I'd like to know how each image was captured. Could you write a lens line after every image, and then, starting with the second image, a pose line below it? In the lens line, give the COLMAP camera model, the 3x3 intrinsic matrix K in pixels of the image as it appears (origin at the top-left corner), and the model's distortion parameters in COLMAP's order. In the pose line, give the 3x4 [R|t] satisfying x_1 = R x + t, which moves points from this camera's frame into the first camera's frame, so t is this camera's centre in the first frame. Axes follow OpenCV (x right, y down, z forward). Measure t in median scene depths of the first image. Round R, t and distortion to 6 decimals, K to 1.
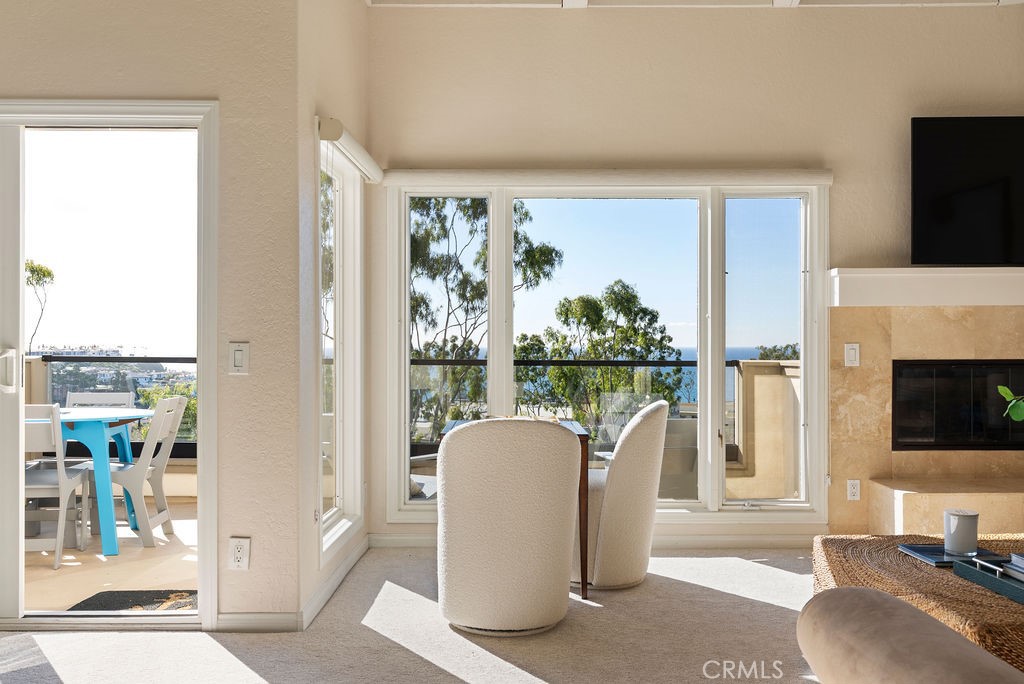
lens RADIAL K [[897.4, 0, 512.0], [0, 897.4, 342.0], [0, 0, 1]] dist [-0.003776, -0.003205]
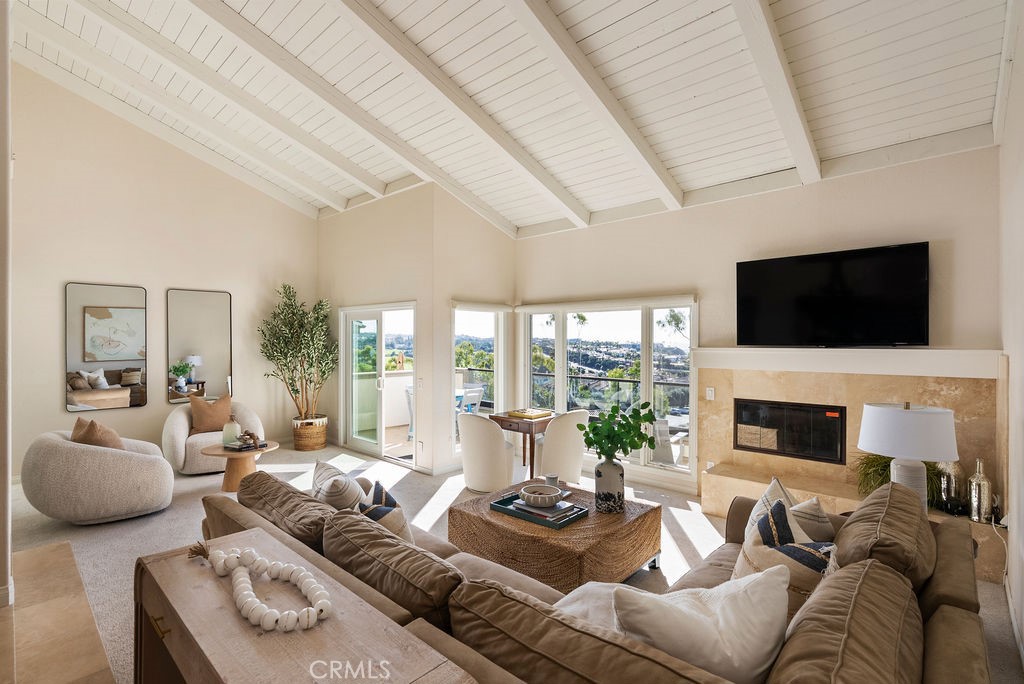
lens RADIAL K [[475.7, 0, 512.0], [0, 475.7, 342.0], [0, 0, 1]] dist [0.000608, 0.000035]
pose [[0.736810, 0.003095, -0.676093, 0.738510], [-0.003591, 0.999993, 0.000665, -0.090746], [0.676090, 0.001938, 0.736816, 0.004230]]
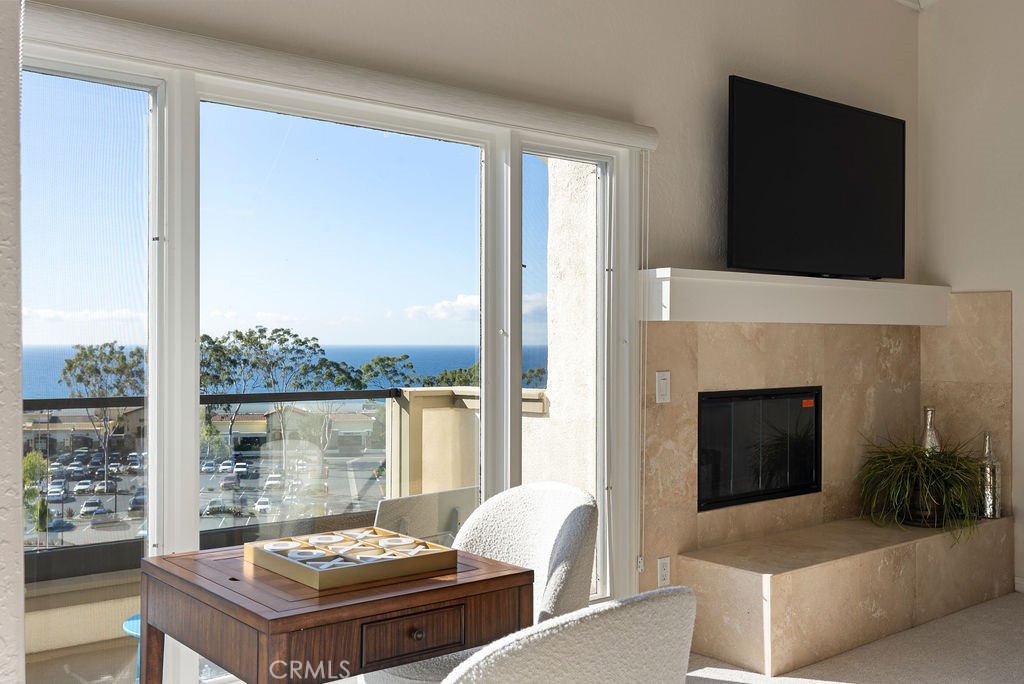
lens RADIAL K [[984.2, 0, 512.0], [0, 984.2, 342.0], [0, 0, 1]] dist [0.008037, 0.004935]
pose [[0.768303, 0.002304, 0.640082, -0.227746], [-0.003595, 0.999993, 0.000715, -0.022532], [-0.640077, -0.002850, 0.768306, 0.462971]]
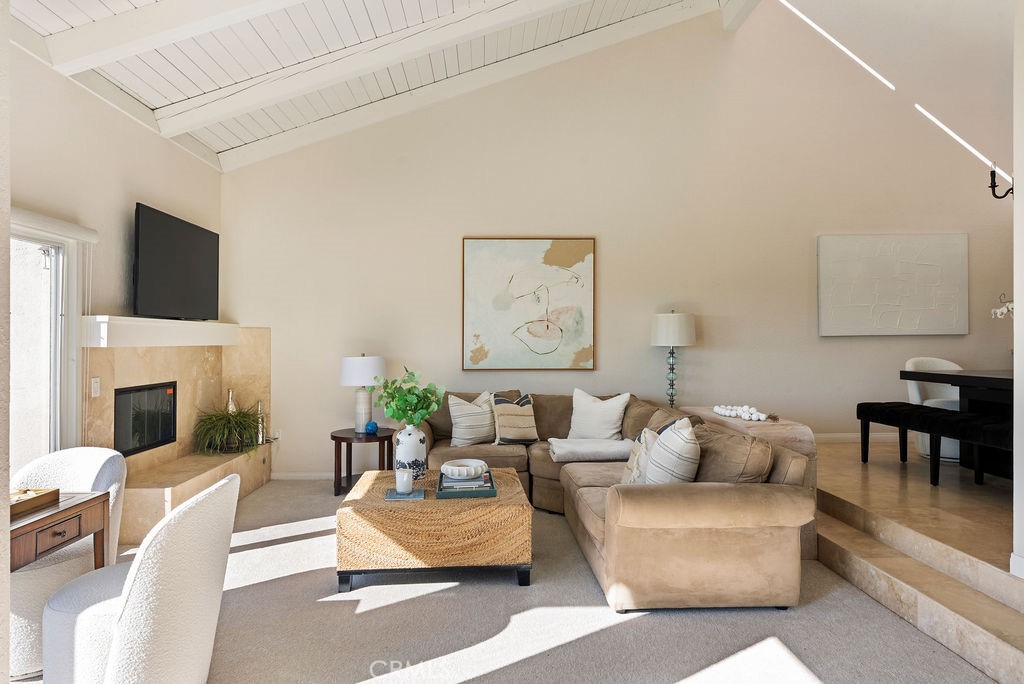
lens RADIAL K [[634.7, 0, 512.0], [0, 634.7, 342.0], [0, 0, 1]] dist [-0.002087, -0.000906]
pose [[-0.050106, 0.002977, 0.998739, -0.490698], [-0.002720, 0.999991, -0.003117, -0.044569], [-0.998740, -0.002873, -0.050097, 0.488713]]
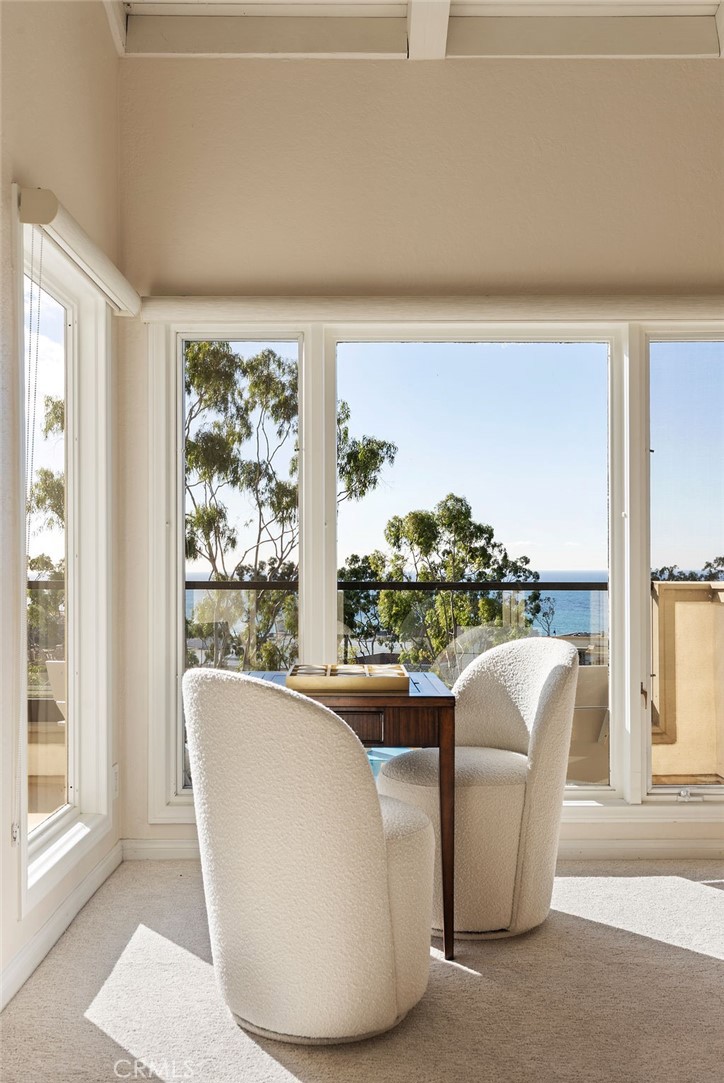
lens RADIAL K [[1040.9, 0, 360.1], [0, 1040.9, 558.3], [0, 0, 1]] dist [0.008037, 0.004935]
pose [[0.999816, -0.002667, 0.018975, 0.004249], [0.002788, 0.999976, -0.006321, 0.008572], [-0.018958, 0.006373, 0.999800, 0.221447]]
